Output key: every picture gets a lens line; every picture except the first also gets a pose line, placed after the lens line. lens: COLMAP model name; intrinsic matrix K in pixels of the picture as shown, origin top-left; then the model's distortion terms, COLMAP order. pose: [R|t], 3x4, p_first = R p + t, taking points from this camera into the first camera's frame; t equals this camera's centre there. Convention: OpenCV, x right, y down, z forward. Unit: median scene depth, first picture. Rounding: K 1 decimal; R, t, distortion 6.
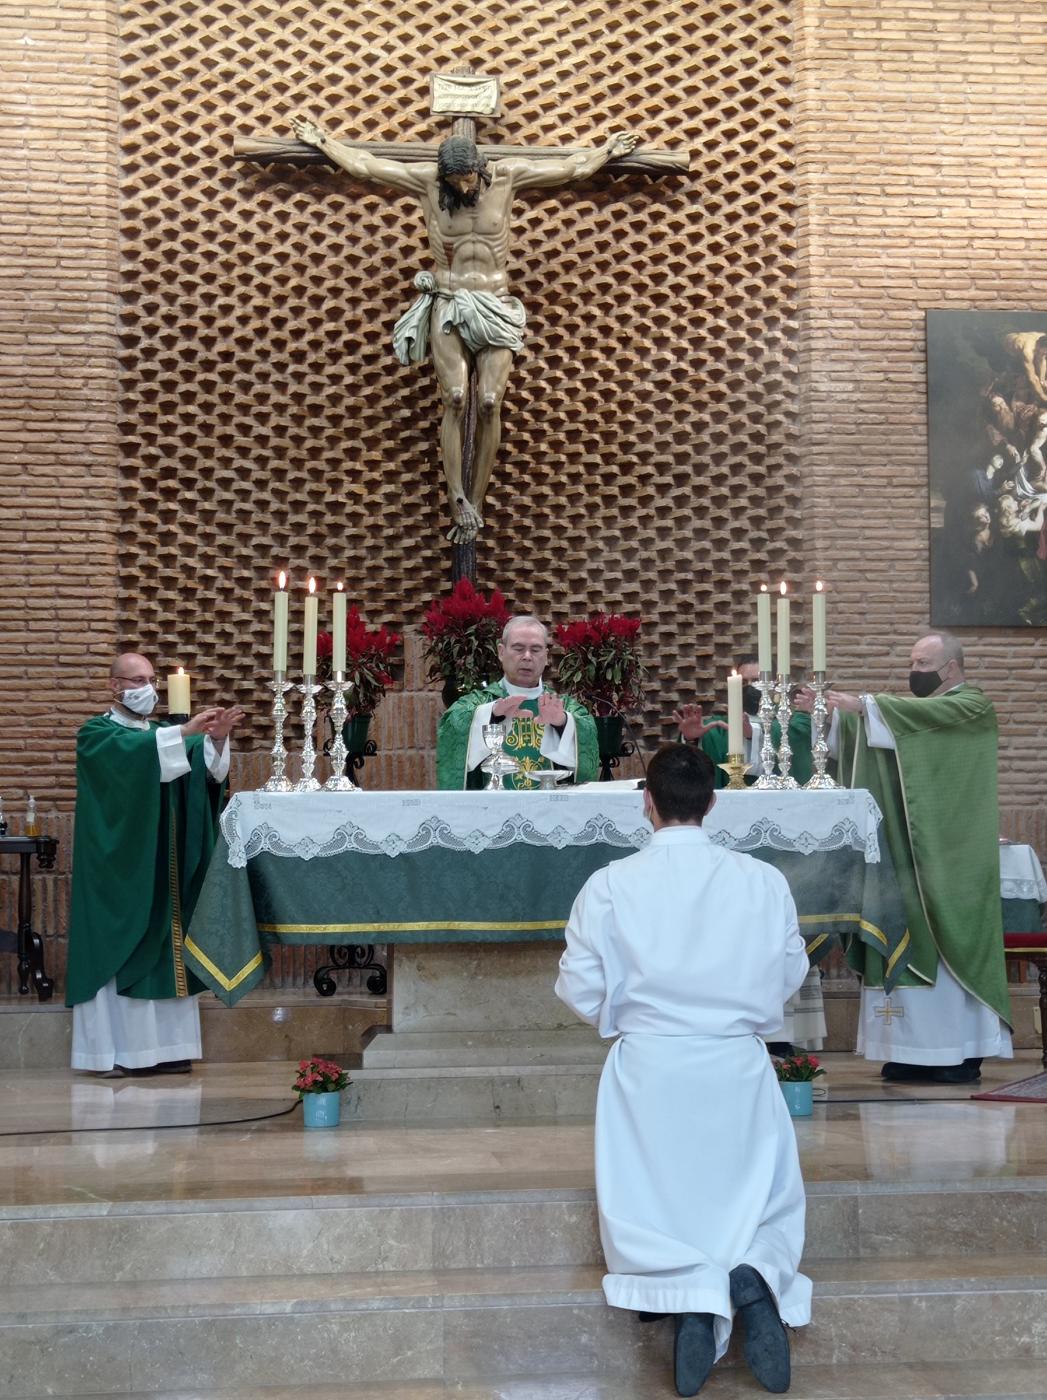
lens RADIAL K [[2099.4, 0, 507.8], [0, 2099.4, 714.0], [0, 0, 1]] dist [0.203121, -0.792294]
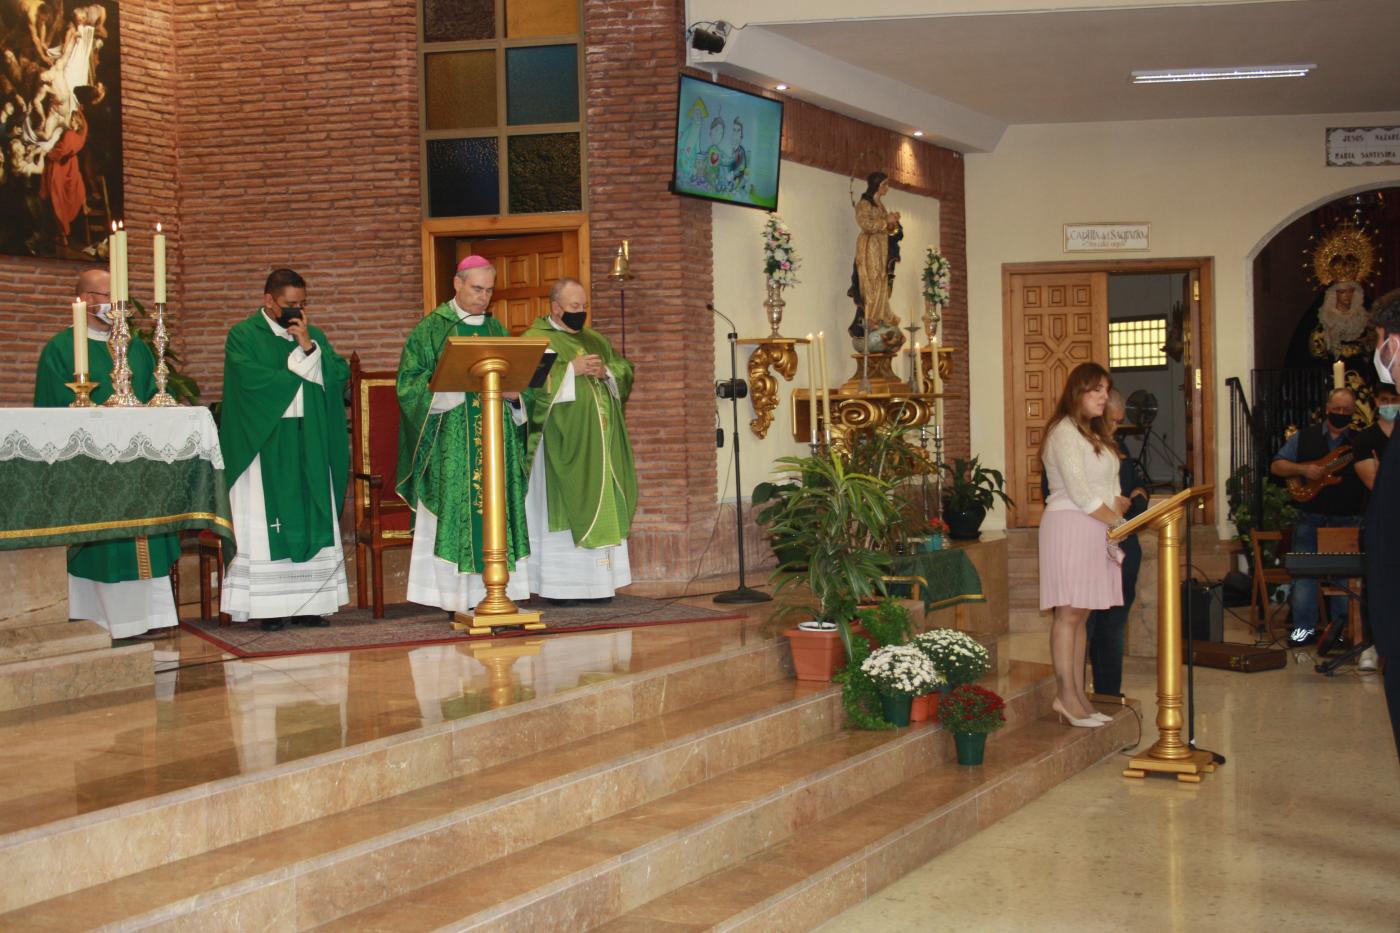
lens RADIAL K [[1751.6, 0, 737.8], [0, 1751.6, 467.8], [0, 0, 1]] dist [-0.057378, 0.061666]
pose [[0.589762, -0.024139, 0.807216, -0.297788], [-0.045107, 0.997008, 0.062770, -0.003290], [-0.806316, -0.073430, 0.586909, 0.129208]]
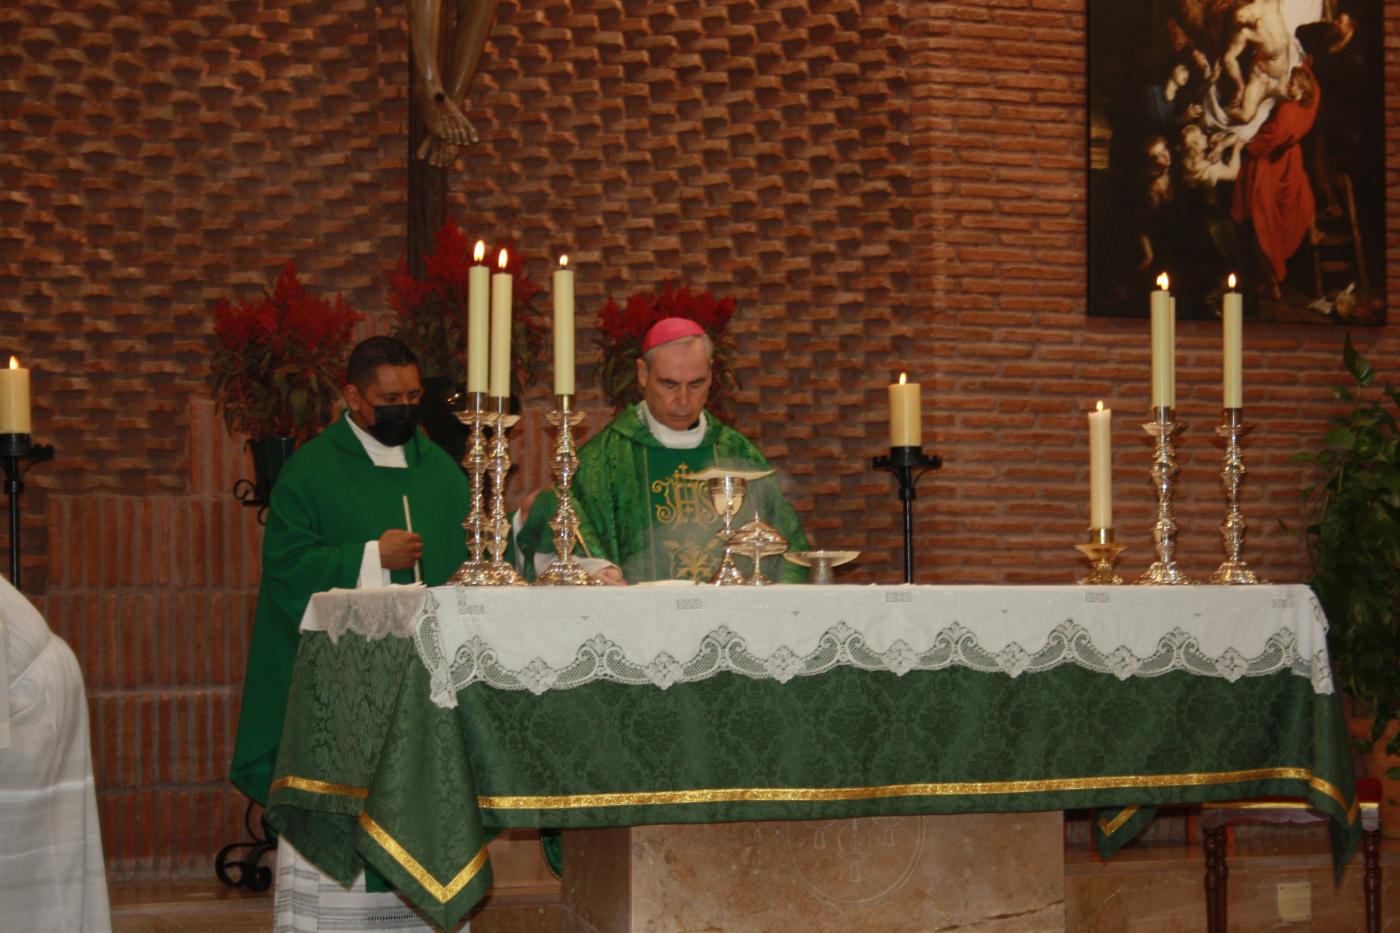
lens RADIAL K [[3362.0, 0, 700.0], [0, 3362.0, 466.5], [0, 0, 1]] dist [0.029238, 0.711136]
pose [[0.959580, 0.016309, 0.280962, -0.218291], [-0.023350, 0.999491, 0.021730, -0.014513], [-0.280465, -0.027412, 0.959473, 0.012092]]
